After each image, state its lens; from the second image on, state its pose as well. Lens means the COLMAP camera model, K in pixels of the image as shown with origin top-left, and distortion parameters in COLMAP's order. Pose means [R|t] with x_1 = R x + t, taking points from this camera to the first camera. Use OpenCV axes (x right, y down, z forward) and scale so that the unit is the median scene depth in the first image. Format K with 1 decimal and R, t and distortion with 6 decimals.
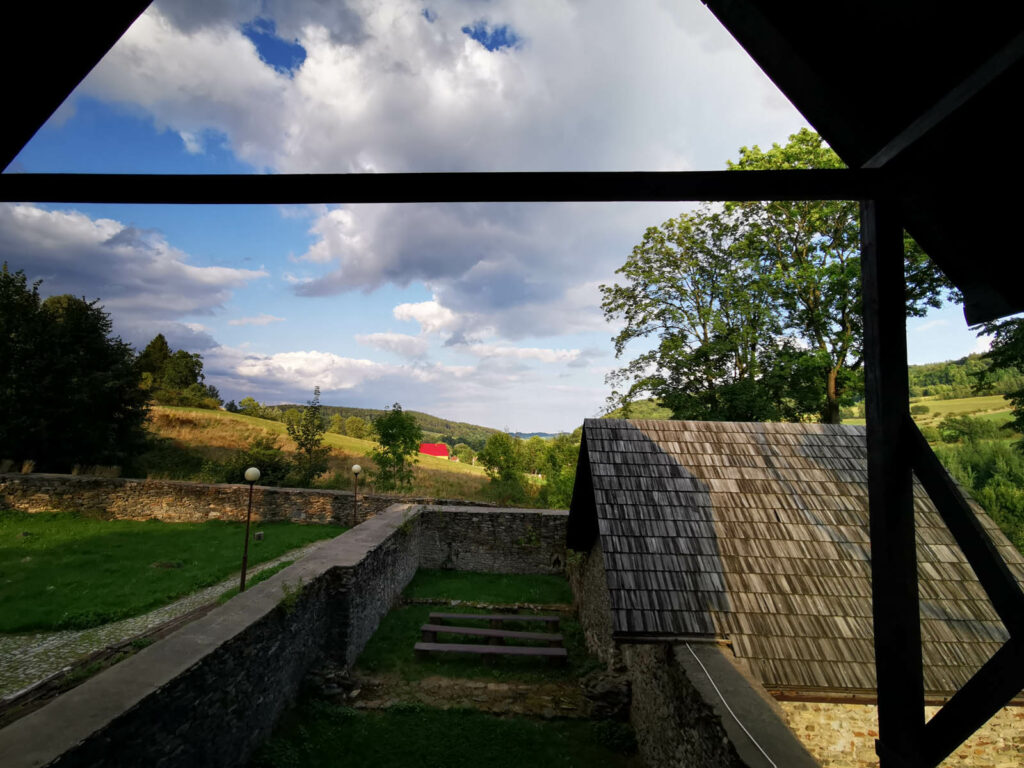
lens RADIAL K [[473.9, 0, 518.6], [0, 473.9, 379.5], [0, 0, 1]] dist [-0.042232, 0.032980]
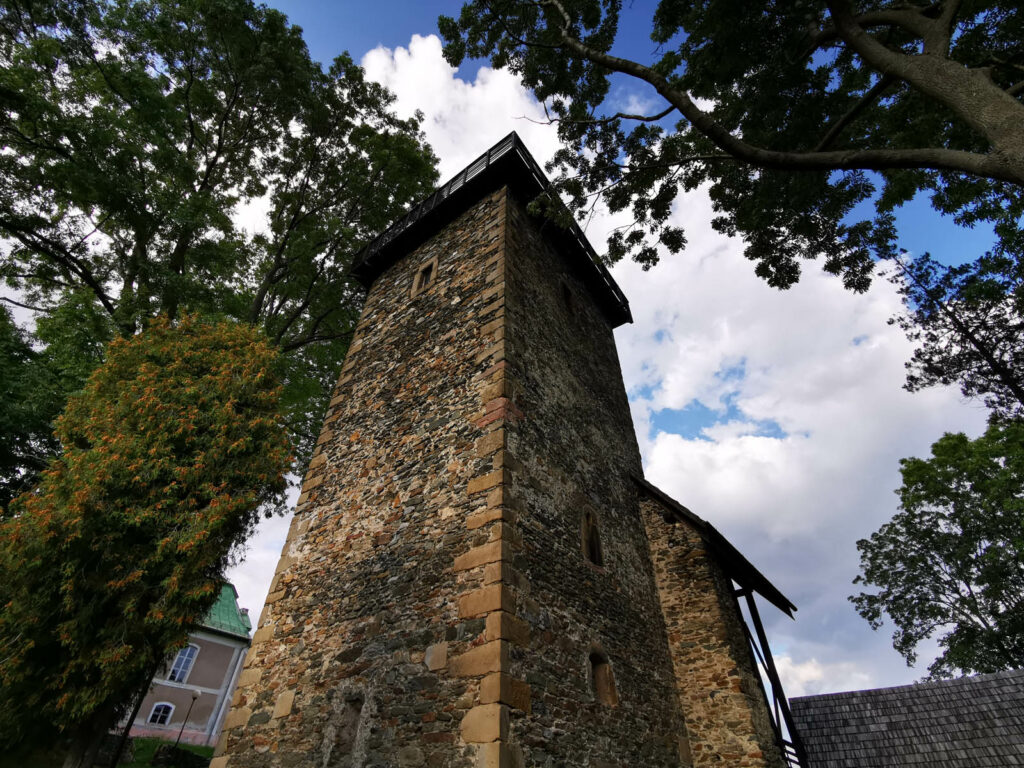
lens RADIAL K [[491.4, 0, 517.4], [0, 491.4, 388.4], [0, 0, 1]] dist [-0.003383, 0.000269]
pose [[0.835542, -0.393942, -0.382988, 0.741537], [0.074821, 0.772159, -0.631009, 0.435083], [0.544309, 0.498578, 0.674646, -2.138543]]
